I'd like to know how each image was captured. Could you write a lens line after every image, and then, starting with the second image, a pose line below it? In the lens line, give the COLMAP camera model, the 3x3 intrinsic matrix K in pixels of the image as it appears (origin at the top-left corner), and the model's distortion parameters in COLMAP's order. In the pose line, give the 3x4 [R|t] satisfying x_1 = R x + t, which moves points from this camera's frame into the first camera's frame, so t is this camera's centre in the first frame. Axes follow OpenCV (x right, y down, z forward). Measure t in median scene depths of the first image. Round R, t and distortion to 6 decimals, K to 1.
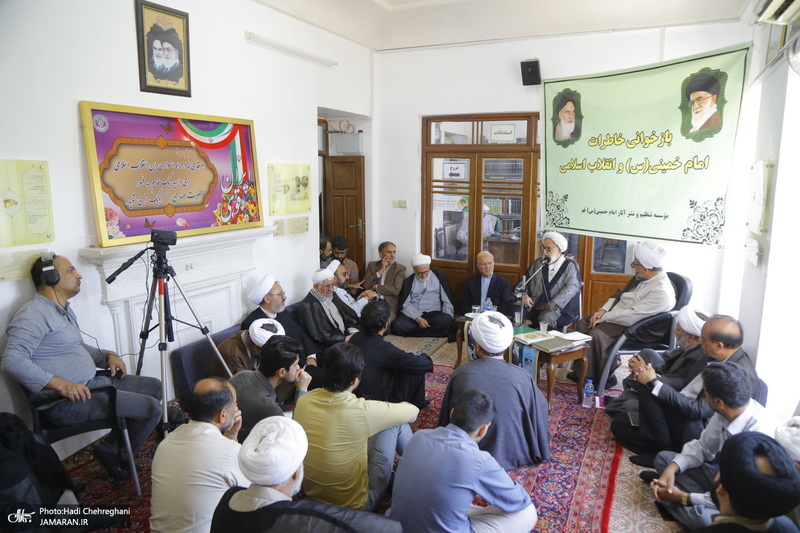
lens RADIAL K [[565.7, 0, 400.0], [0, 565.7, 266.5], [0, 0, 1]] dist [-0.098920, 0.068873]
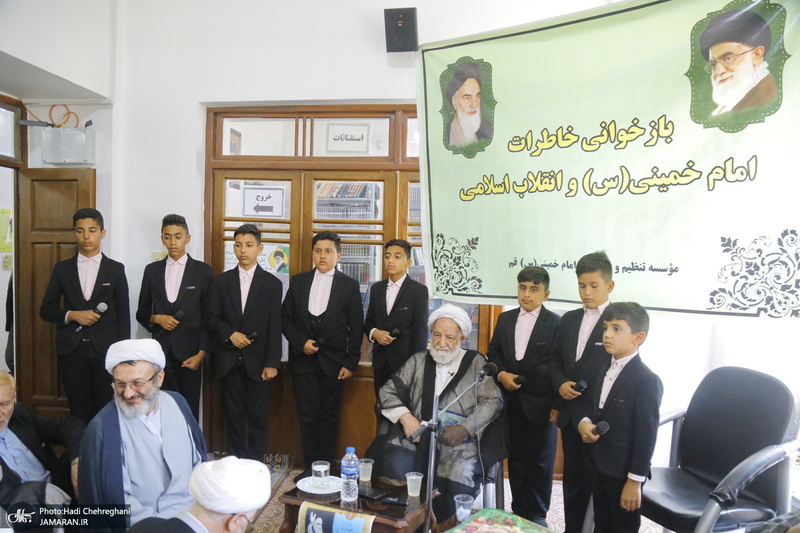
lens RADIAL K [[616.5, 0, 399.5], [0, 616.5, 281.0], [0, 0, 1]] dist [-0.054322, 0.003378]
pose [[0.945103, 0.005101, 0.326733, 0.027755], [0.033088, 0.993245, -0.111215, -0.018248], [-0.325094, 0.115920, 0.938550, 0.453532]]
